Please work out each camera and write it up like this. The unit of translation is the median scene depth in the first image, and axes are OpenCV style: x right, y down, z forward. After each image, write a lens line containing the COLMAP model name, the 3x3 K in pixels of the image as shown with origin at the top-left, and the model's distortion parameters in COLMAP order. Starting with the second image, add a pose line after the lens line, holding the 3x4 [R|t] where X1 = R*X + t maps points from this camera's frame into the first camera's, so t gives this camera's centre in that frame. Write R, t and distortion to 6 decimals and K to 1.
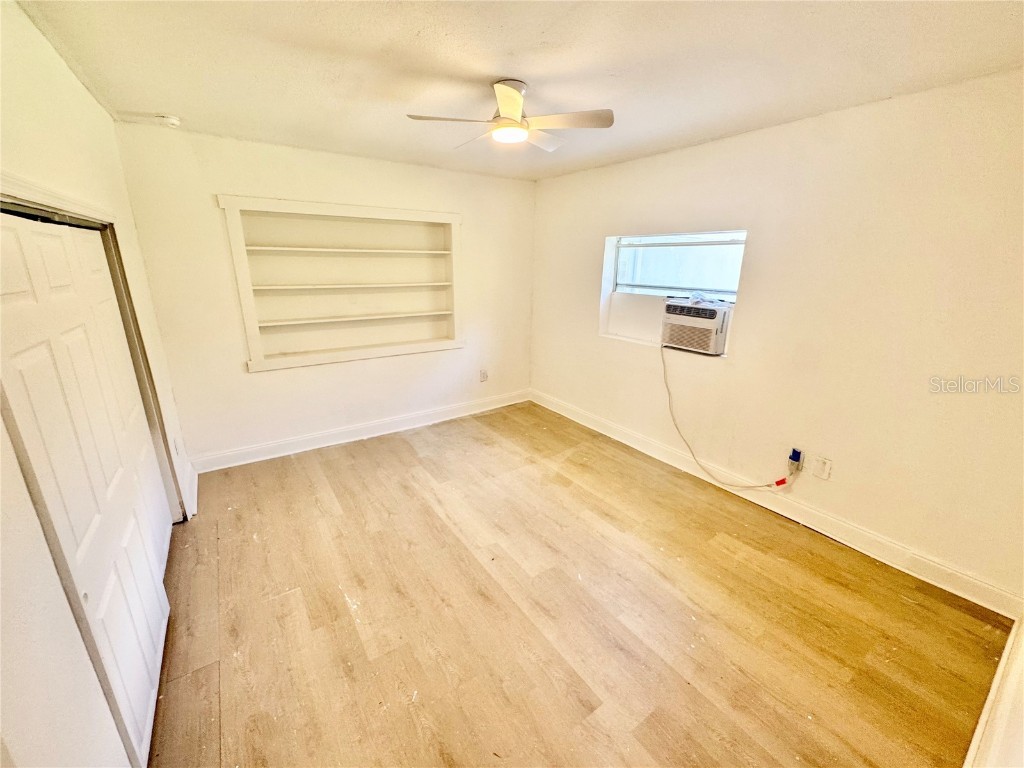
lens RADIAL K [[412.0, 0, 512.5], [0, 412.0, 384.2], [0, 0, 1]] dist [-0.001603, 0.000304]
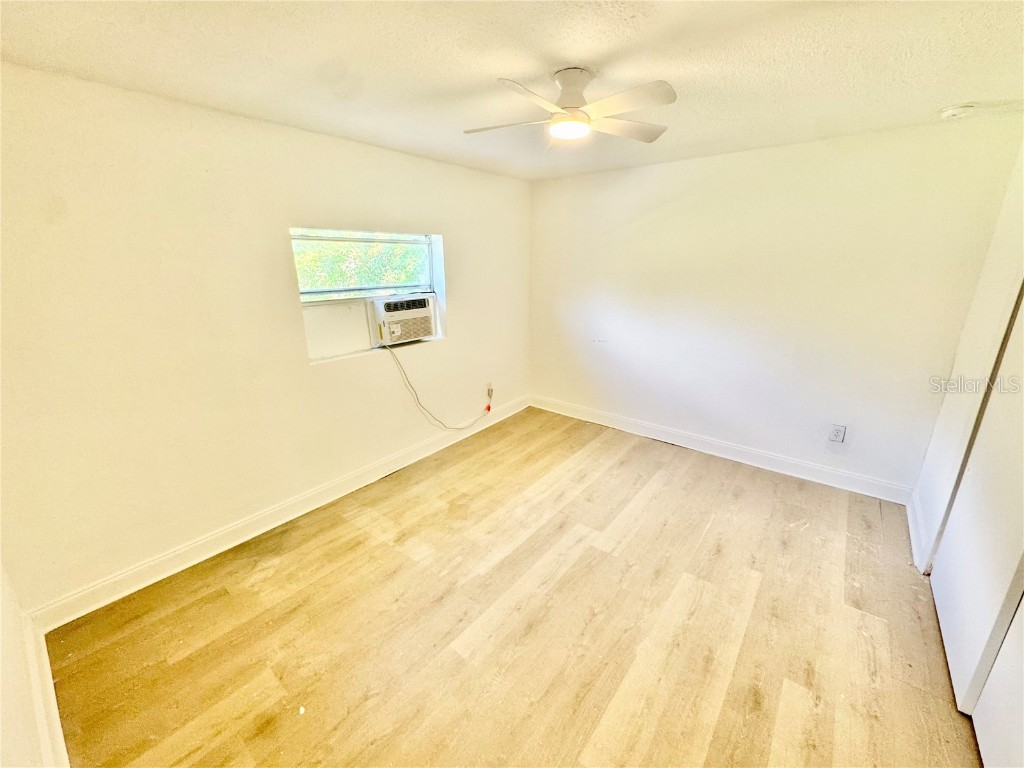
lens RADIAL K [[412.0, 0, 512.5], [0, 412.0, 384.2], [0, 0, 1]] dist [-0.001603, 0.000304]
pose [[-0.285685, -0.286074, 0.914629, -0.662794], [0.278747, 0.888333, 0.364916, -0.309332], [-0.916888, 0.359202, -0.174042, 1.025042]]
